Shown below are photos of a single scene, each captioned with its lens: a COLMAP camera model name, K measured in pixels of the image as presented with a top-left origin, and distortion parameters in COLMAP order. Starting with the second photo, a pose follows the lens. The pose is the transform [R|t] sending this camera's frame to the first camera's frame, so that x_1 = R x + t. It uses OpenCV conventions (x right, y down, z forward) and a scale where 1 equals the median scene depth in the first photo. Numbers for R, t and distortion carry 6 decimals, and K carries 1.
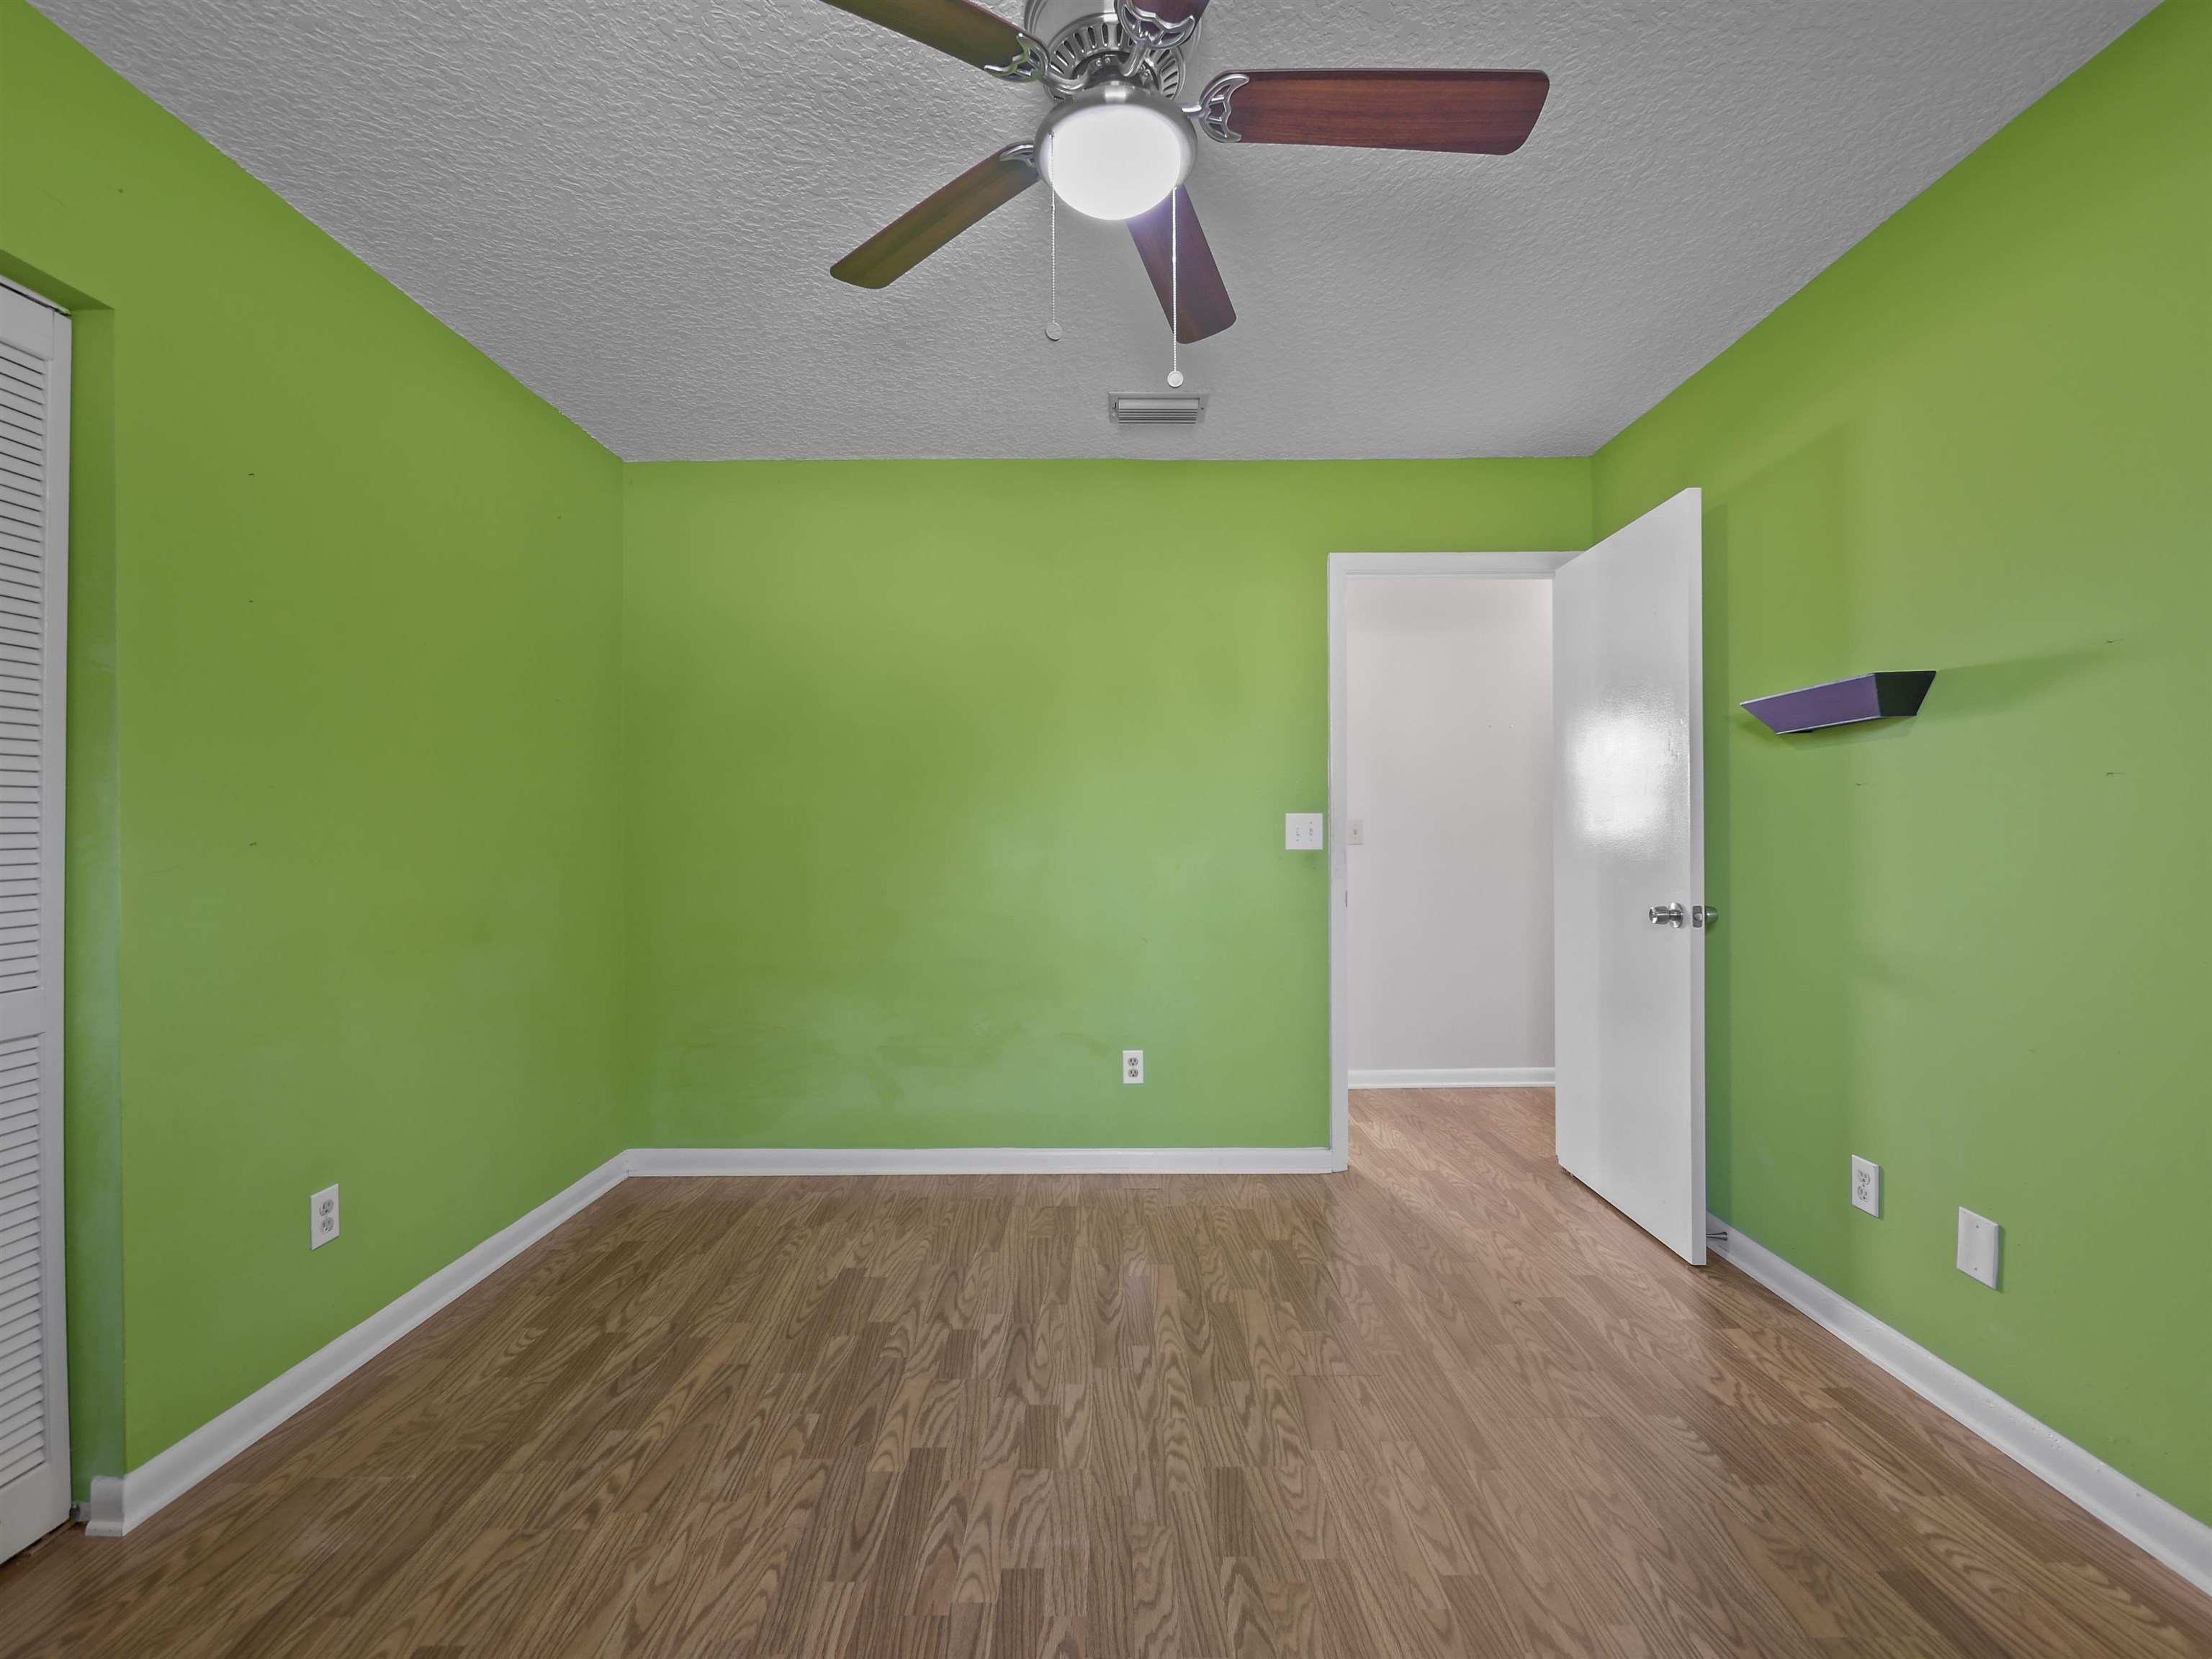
lens RADIAL K [[936.1, 0, 1109.2], [0, 936.1, 823.1], [0, 0, 1]] dist [-0.006425, 0.000192]
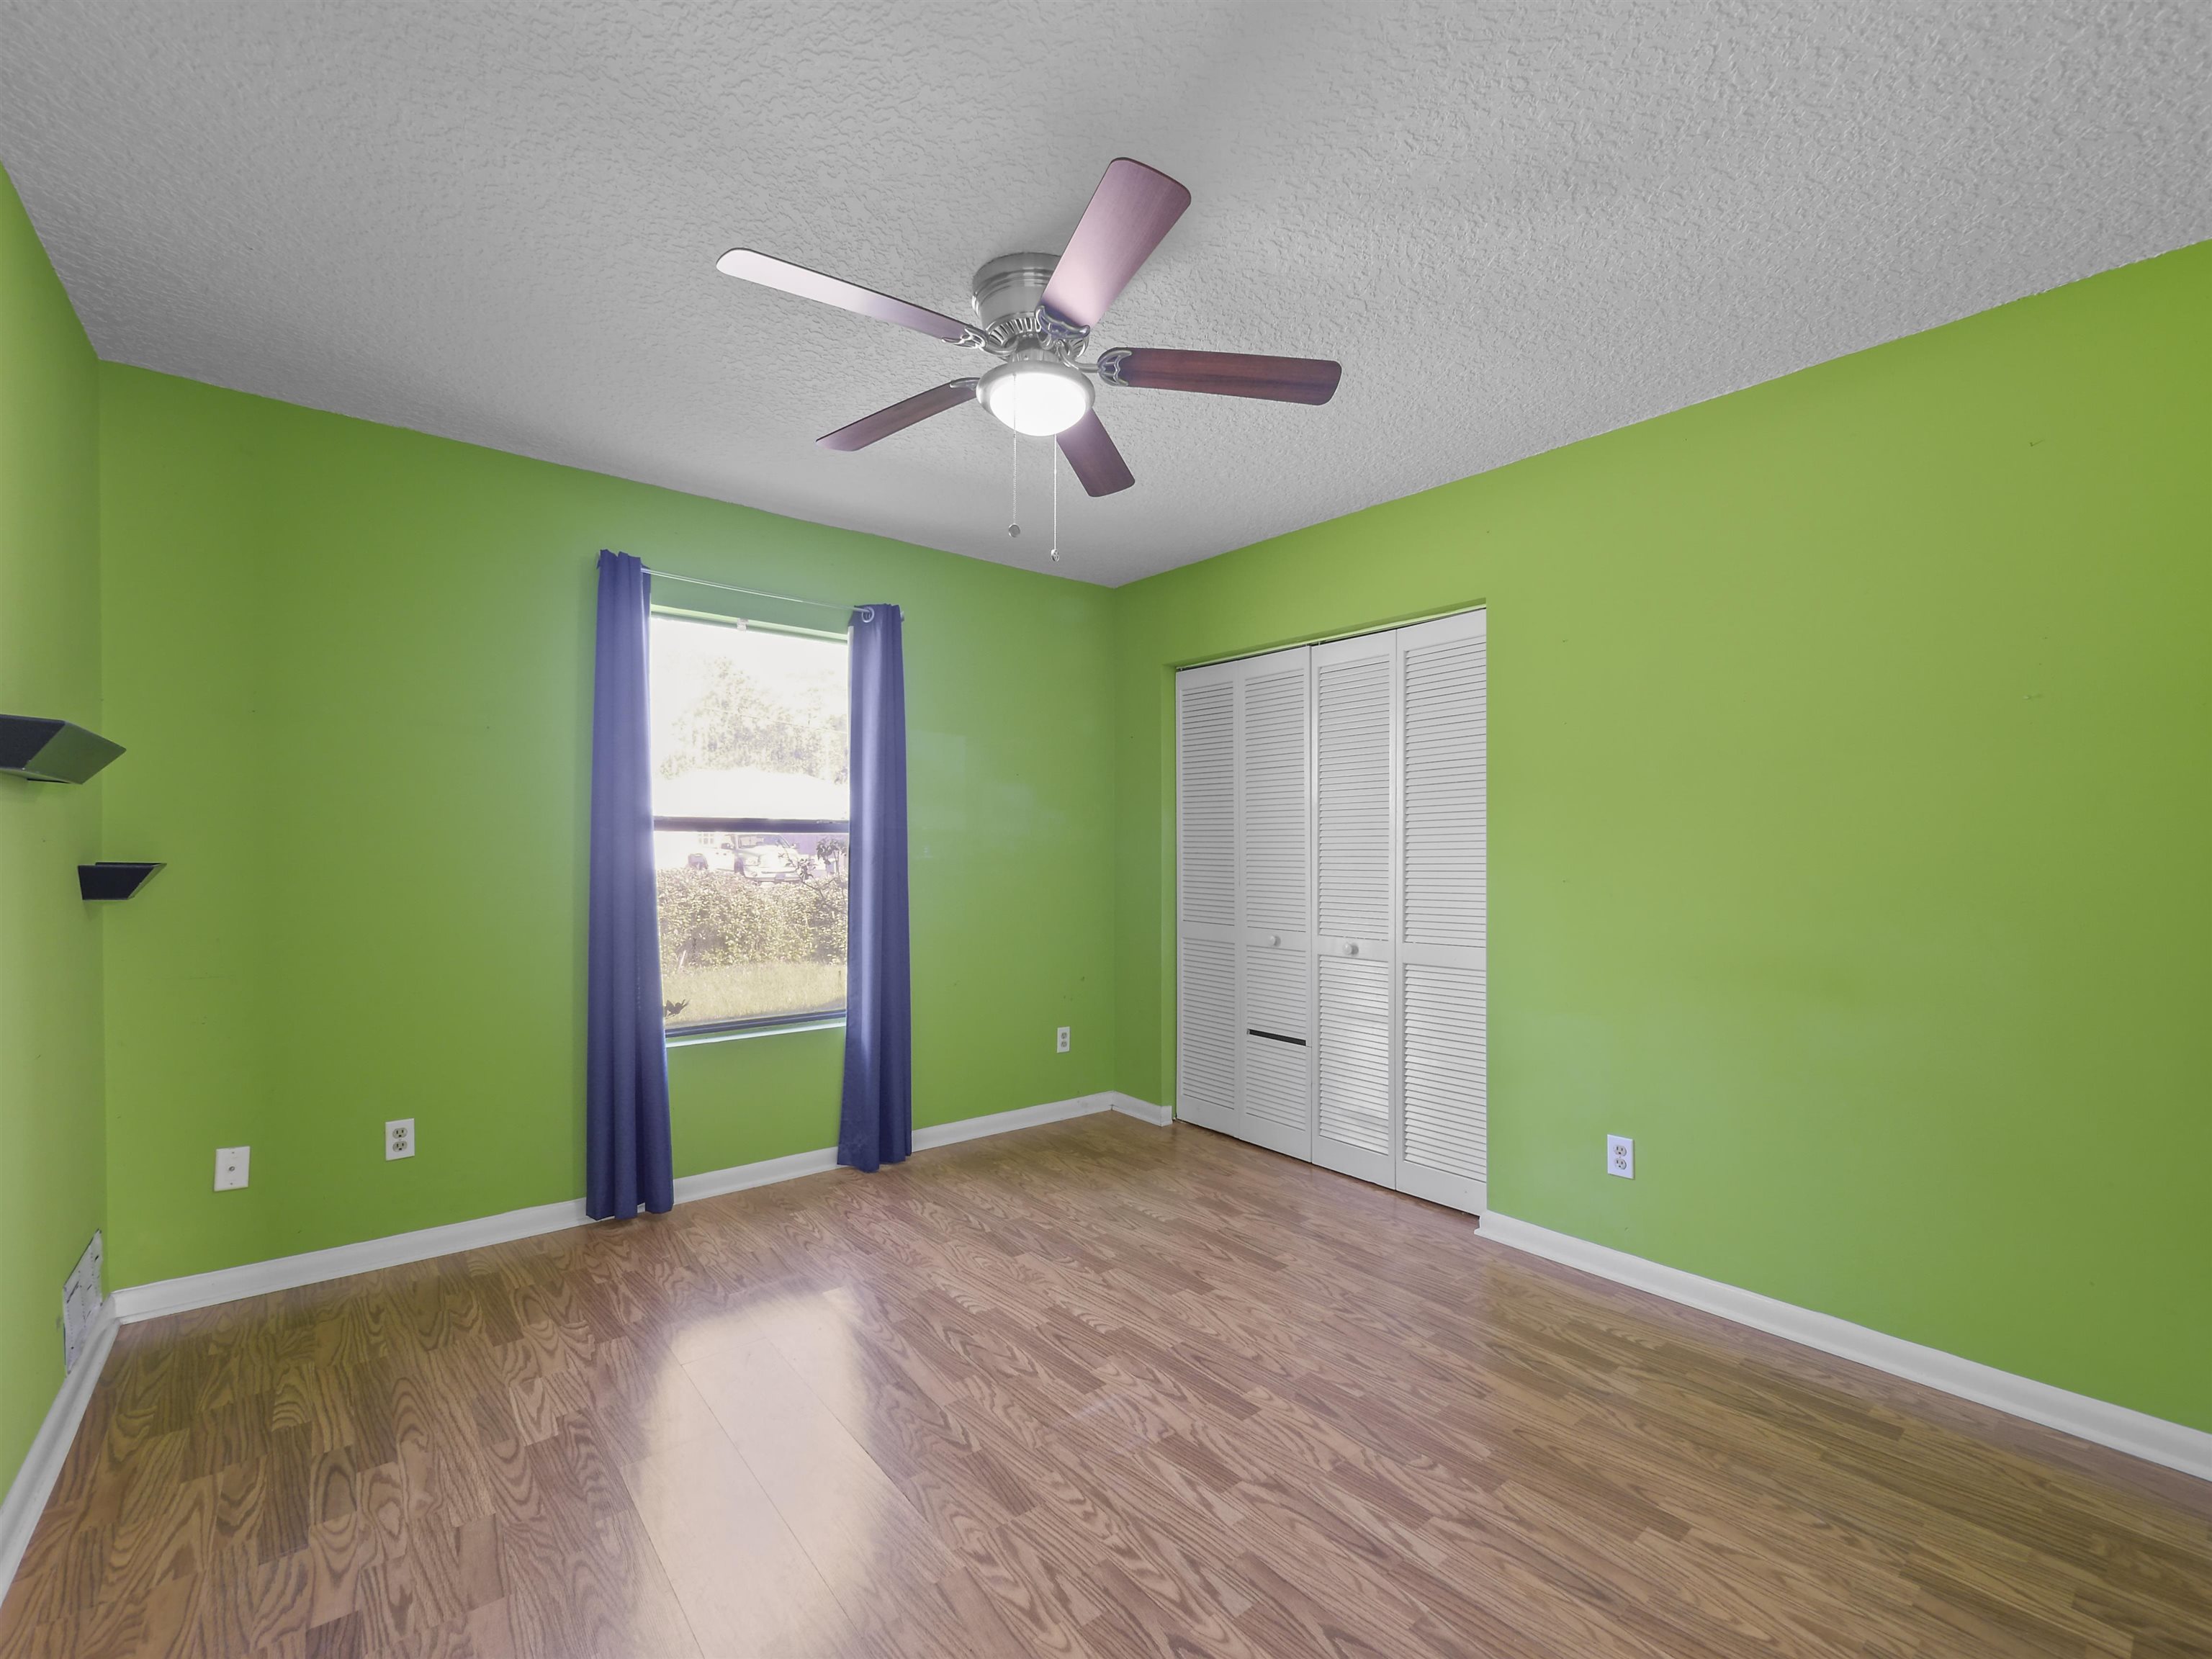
lens RADIAL K [[936.1, 0, 1109.2], [0, 936.1, 823.1], [0, 0, 1]] dist [-0.006425, 0.000192]
pose [[-0.769311, -0.013507, -0.638732, 0.691901], [0.009961, 0.999401, -0.033131, -0.031699], [0.638797, -0.031850, -0.768716, 1.787940]]
